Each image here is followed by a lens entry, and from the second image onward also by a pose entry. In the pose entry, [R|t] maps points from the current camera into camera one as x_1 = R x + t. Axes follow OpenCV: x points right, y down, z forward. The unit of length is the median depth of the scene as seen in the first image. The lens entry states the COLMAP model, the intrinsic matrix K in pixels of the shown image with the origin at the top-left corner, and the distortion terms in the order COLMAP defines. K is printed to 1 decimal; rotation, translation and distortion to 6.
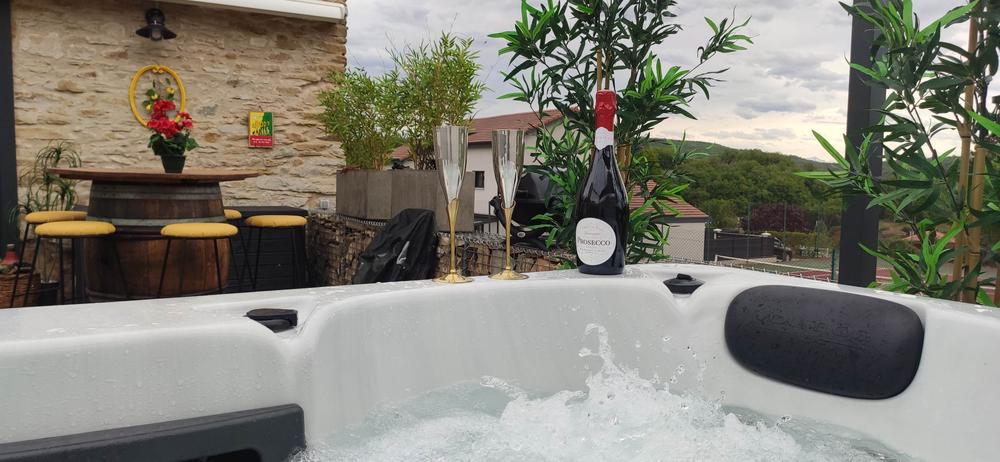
lens RADIAL K [[755.7, 0, 502.4], [0, 755.7, 230.4], [0, 0, 1]] dist [0.078889, -0.102624]
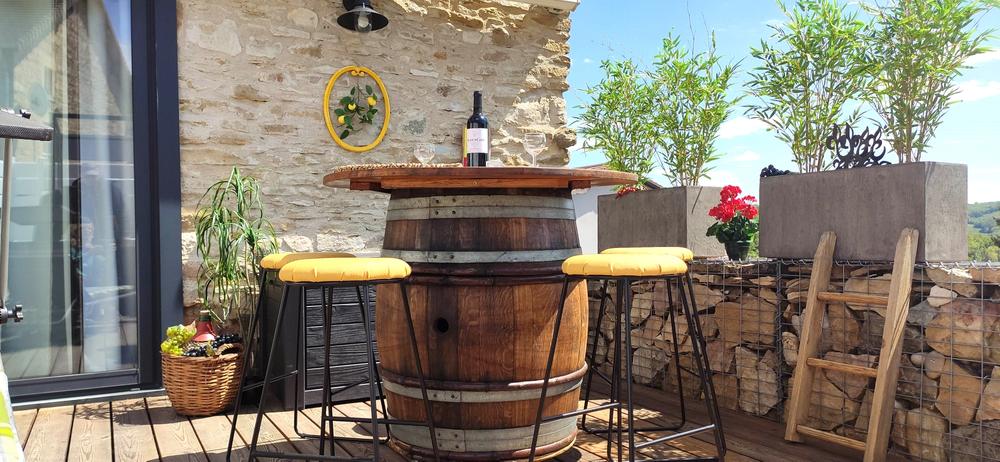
lens RADIAL K [[755.7, 0, 507.5], [0, 755.7, 235.9], [0, 0, 1]] dist [0.078889, -0.102624]
pose [[0.999402, -0.033956, -0.006498, -0.322102], [0.033344, 0.996372, -0.078298, 0.013555], [0.009133, 0.078035, 0.996909, 0.290467]]
